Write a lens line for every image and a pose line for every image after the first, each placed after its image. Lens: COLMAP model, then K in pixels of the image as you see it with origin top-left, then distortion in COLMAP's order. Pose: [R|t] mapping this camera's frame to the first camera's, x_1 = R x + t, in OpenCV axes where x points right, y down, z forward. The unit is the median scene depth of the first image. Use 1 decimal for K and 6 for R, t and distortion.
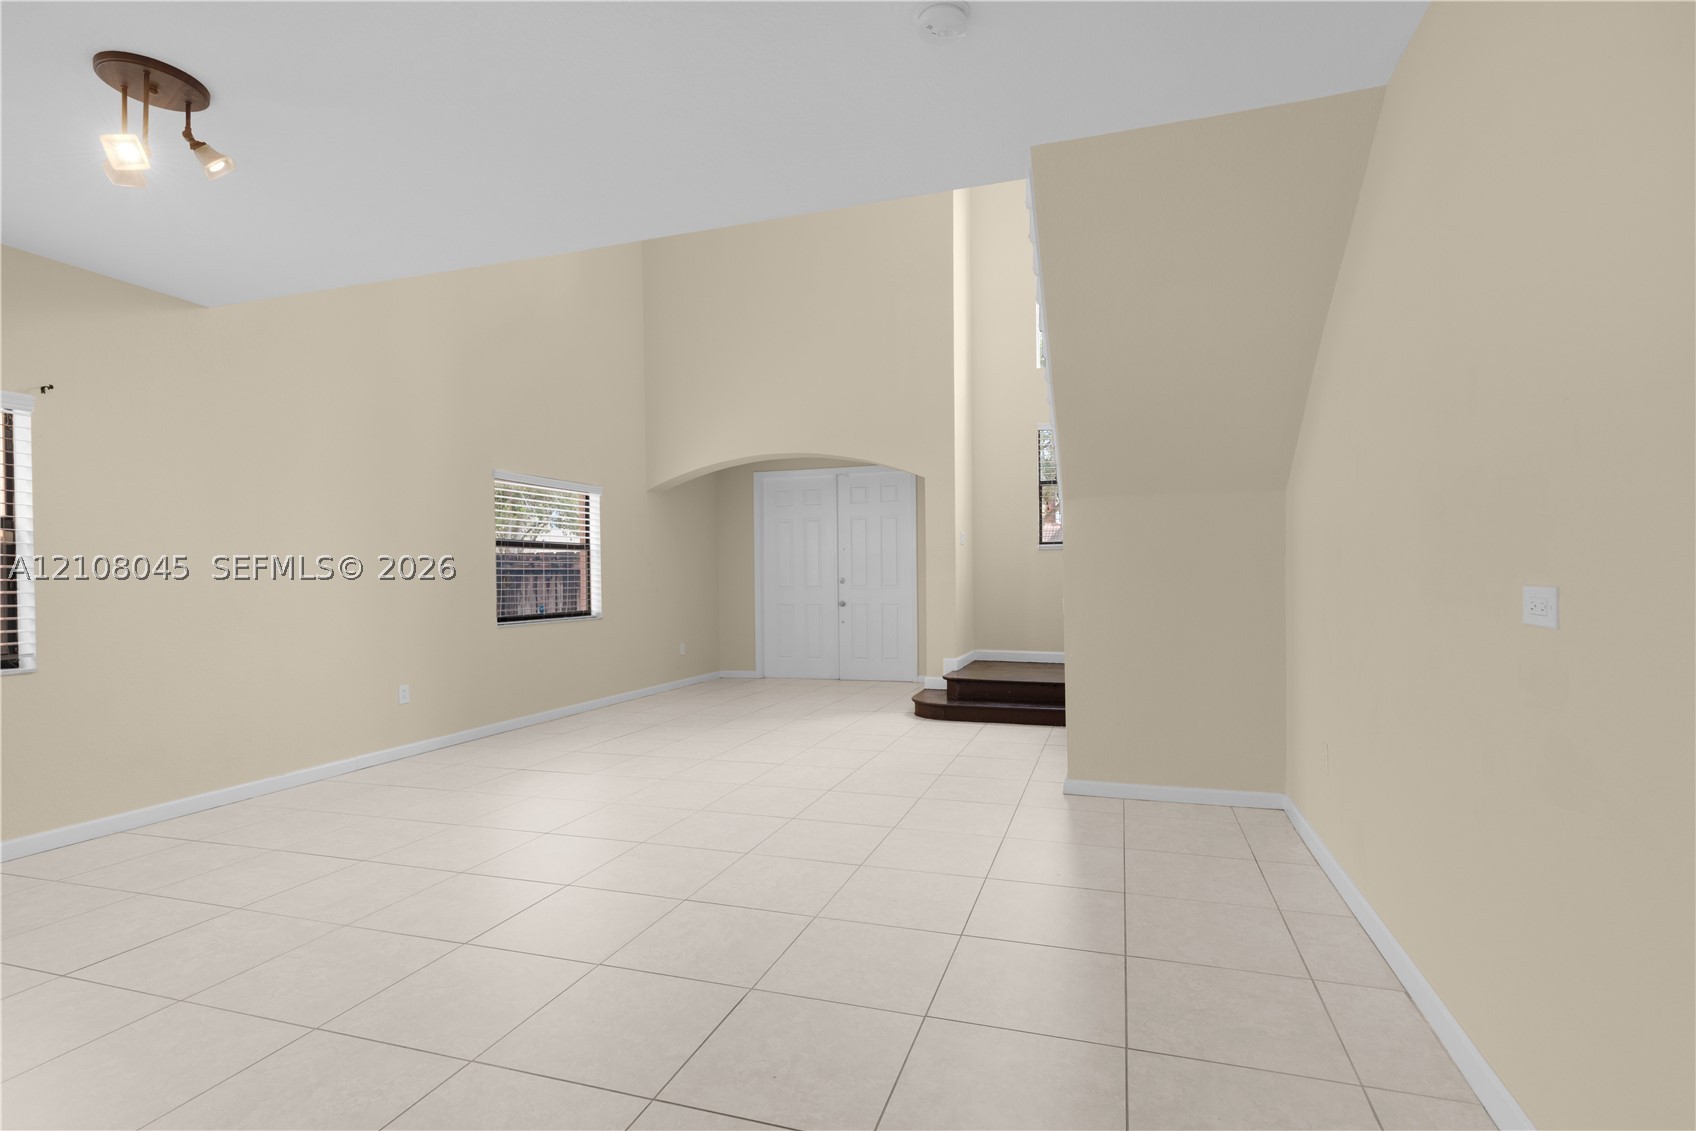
lens RADIAL K [[785.5, 0, 835.5], [0, 785.5, 568.3], [0, 0, 1]] dist [0.004987, 0.000404]
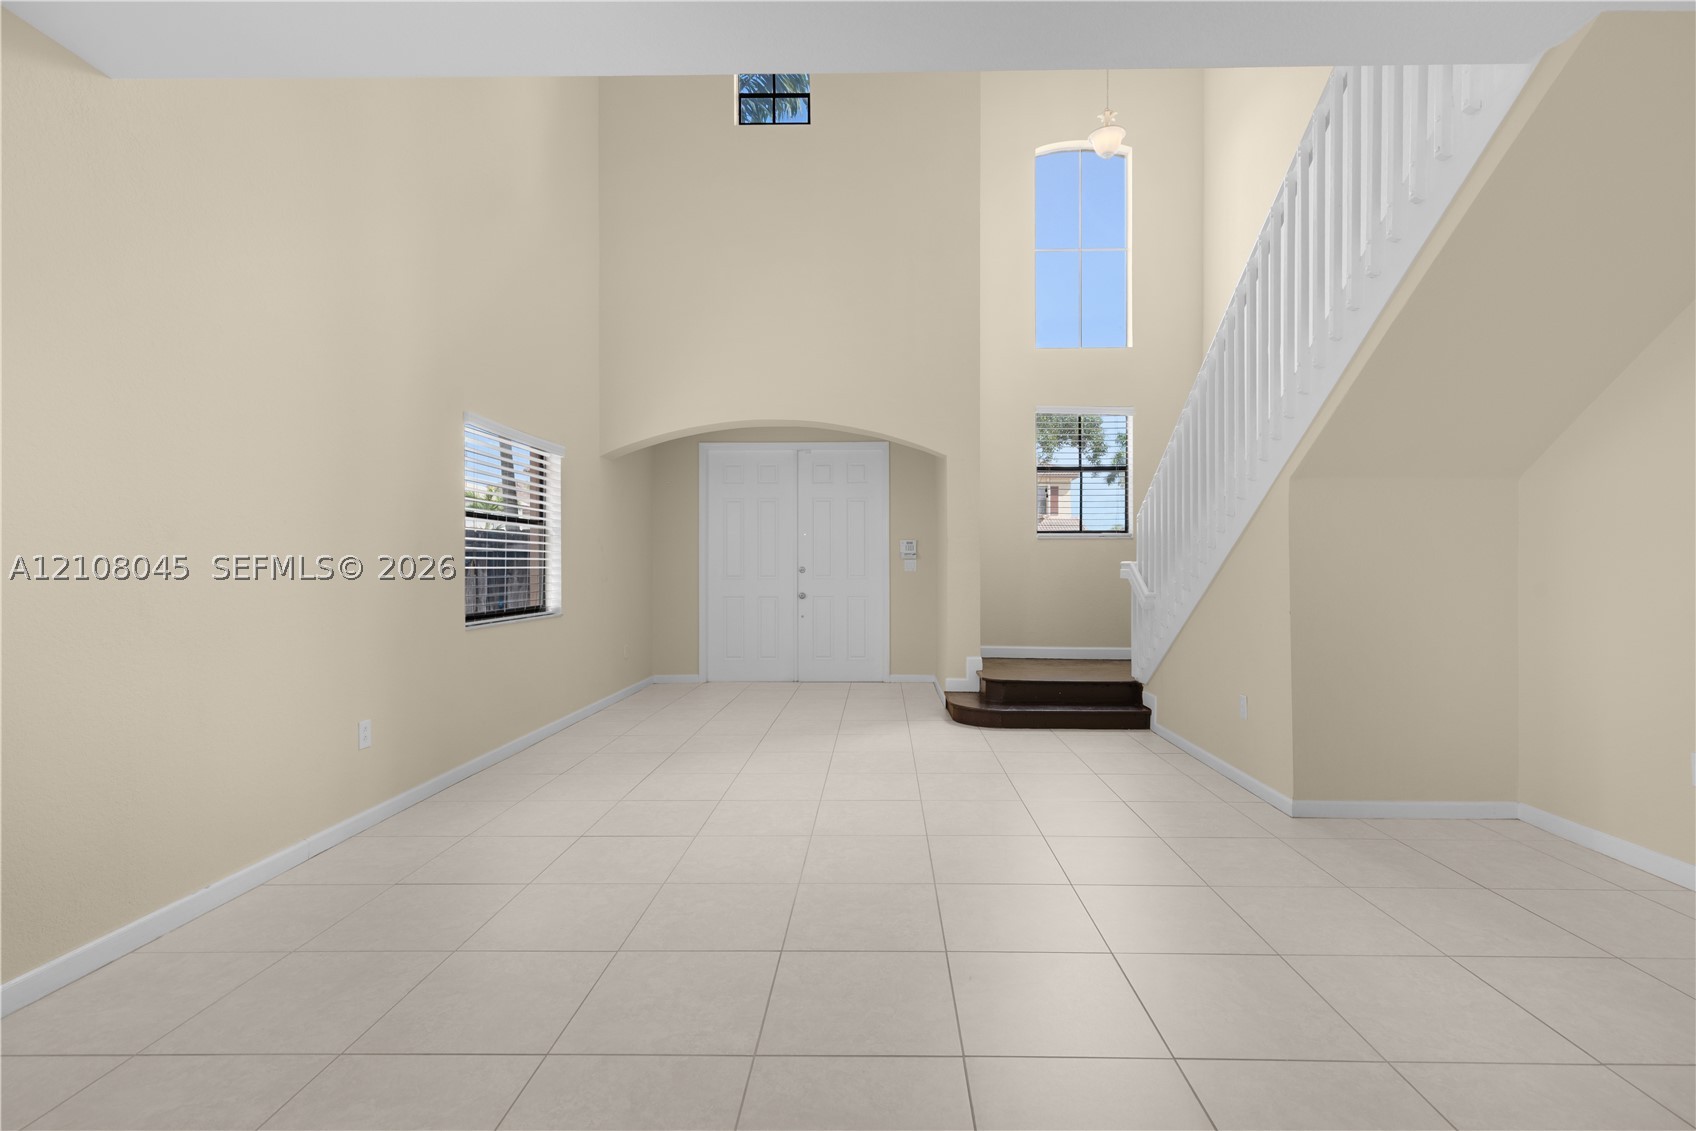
lens RADIAL K [[785.5, 0, 858.3], [0, 785.5, 552.6], [0, 0, 1]] dist [0.004987, 0.000404]
pose [[0.959840, 0.014371, 0.280180, -0.232592], [-0.012049, 0.999877, -0.010006, 0.005651], [-0.280289, 0.006229, 0.959895, 0.167530]]
